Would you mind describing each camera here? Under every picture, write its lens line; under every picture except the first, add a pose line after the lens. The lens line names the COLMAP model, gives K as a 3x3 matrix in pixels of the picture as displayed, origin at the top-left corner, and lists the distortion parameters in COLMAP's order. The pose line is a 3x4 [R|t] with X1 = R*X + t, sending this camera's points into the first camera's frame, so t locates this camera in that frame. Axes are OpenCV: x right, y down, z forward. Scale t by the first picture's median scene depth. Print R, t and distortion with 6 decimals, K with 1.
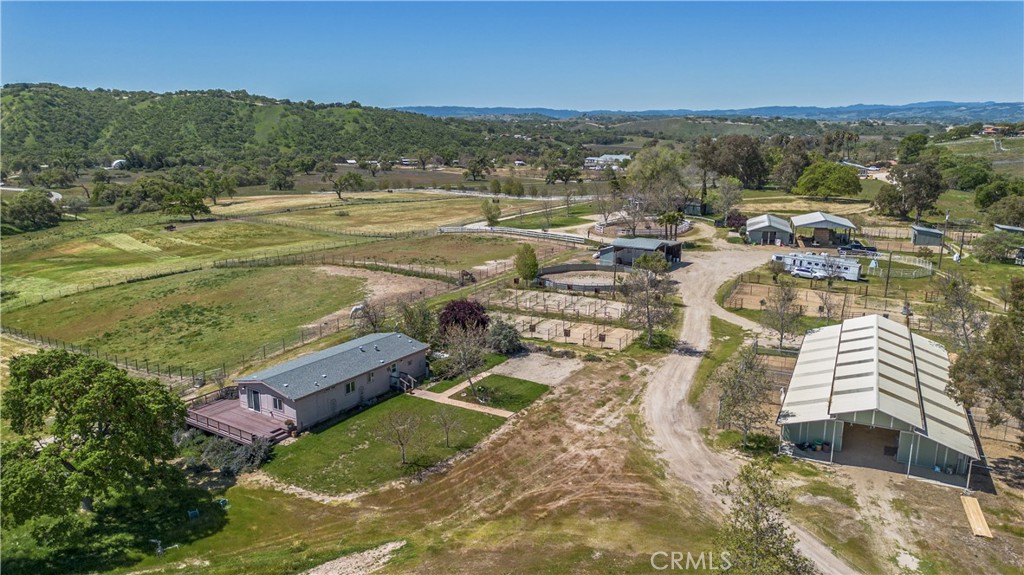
lens RADIAL K [[724.5, 0, 512.0], [0, 724.5, 287.5], [0, 0, 1]] dist [0.091250, -0.110483]
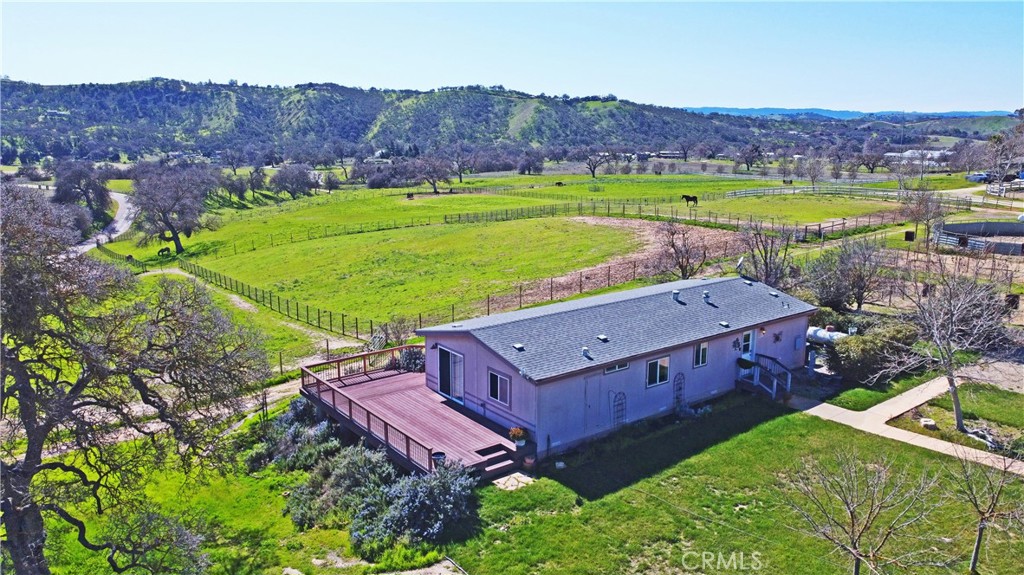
lens RADIAL K [[775.7, 0, 510.6], [0, 775.7, 284.7], [0, 0, 1]] dist [-0.009964, 0.003304]
pose [[0.946692, 0.065905, -0.315326, -0.090901], [-0.072319, 0.997344, -0.008669, 0.053465], [0.313917, 0.031011, 0.948944, 0.297825]]
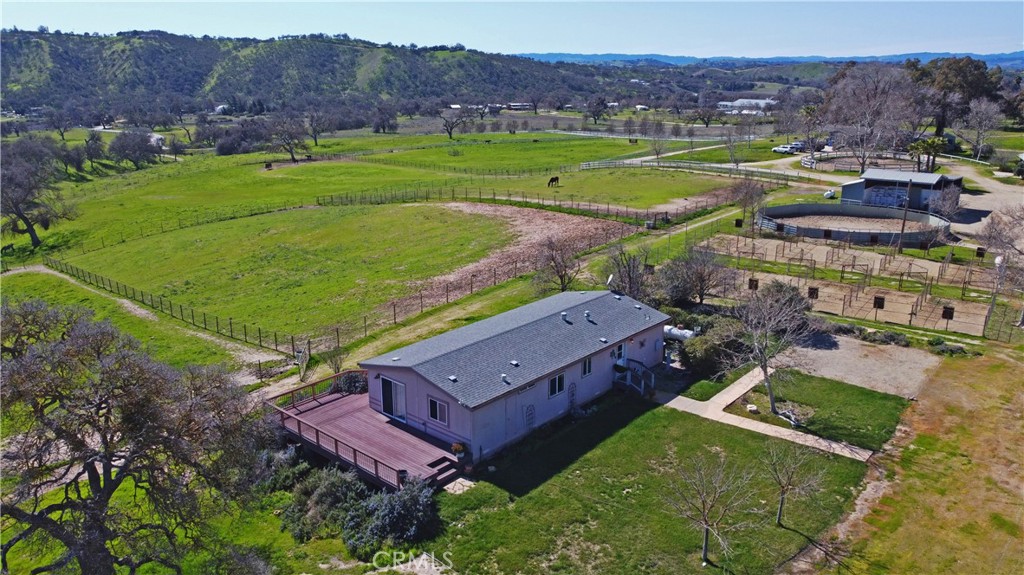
lens RADIAL K [[775.7, 0, 510.6], [0, 775.7, 284.7], [0, 0, 1]] dist [-0.009964, 0.003304]
pose [[0.990596, 0.032764, -0.132836, -0.100843], [-0.026608, 0.998500, 0.047853, 0.018226], [0.134205, -0.043868, 0.989982, 0.228884]]
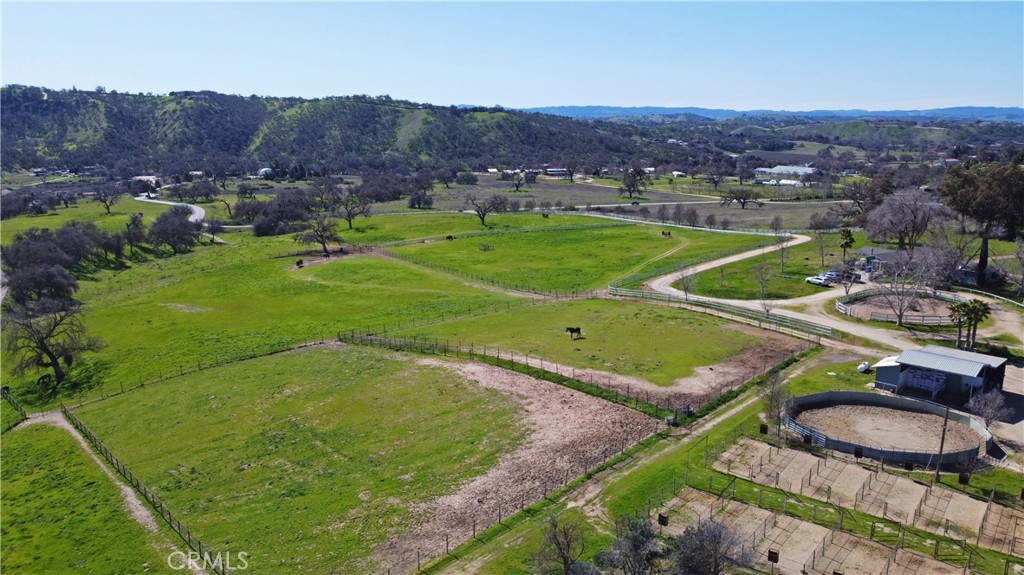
lens RADIAL K [[775.7, 0, 510.6], [0, 775.7, 284.7], [0, 0, 1]] dist [-0.009964, 0.003304]
pose [[0.982552, 0.037998, -0.182064, -0.088646], [-0.041017, 0.999076, -0.012841, -0.110722], [0.181408, 0.020085, 0.983203, 0.257492]]
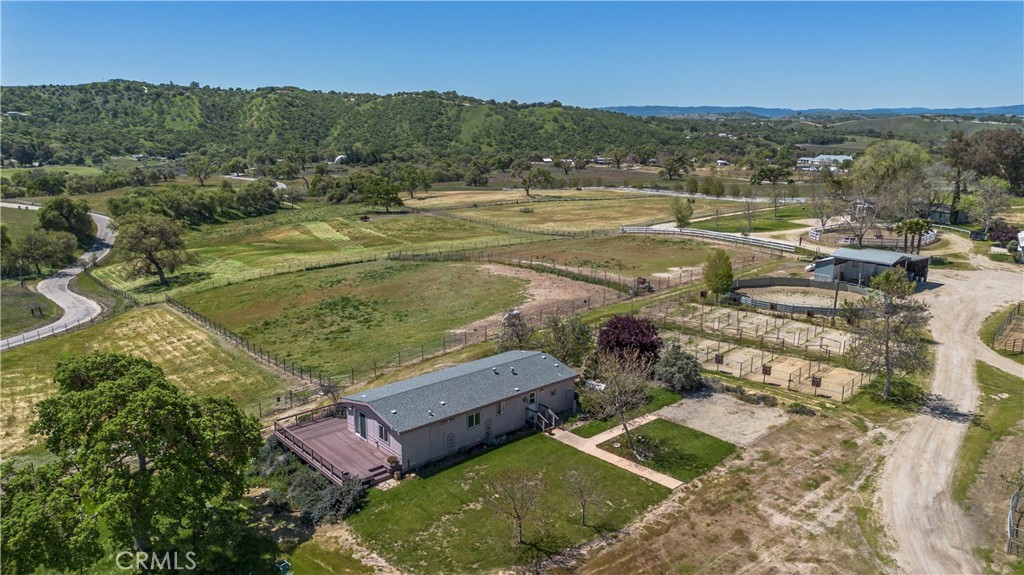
lens RADIAL K [[724.5, 0, 512.0], [0, 724.5, 287.5], [0, 0, 1]] dist [0.091250, -0.110483]
pose [[0.964471, 0.060766, -0.257105, 0.007866], [-0.060881, 0.998117, 0.007519, -0.009093], [0.257078, 0.008401, 0.966354, 0.134776]]
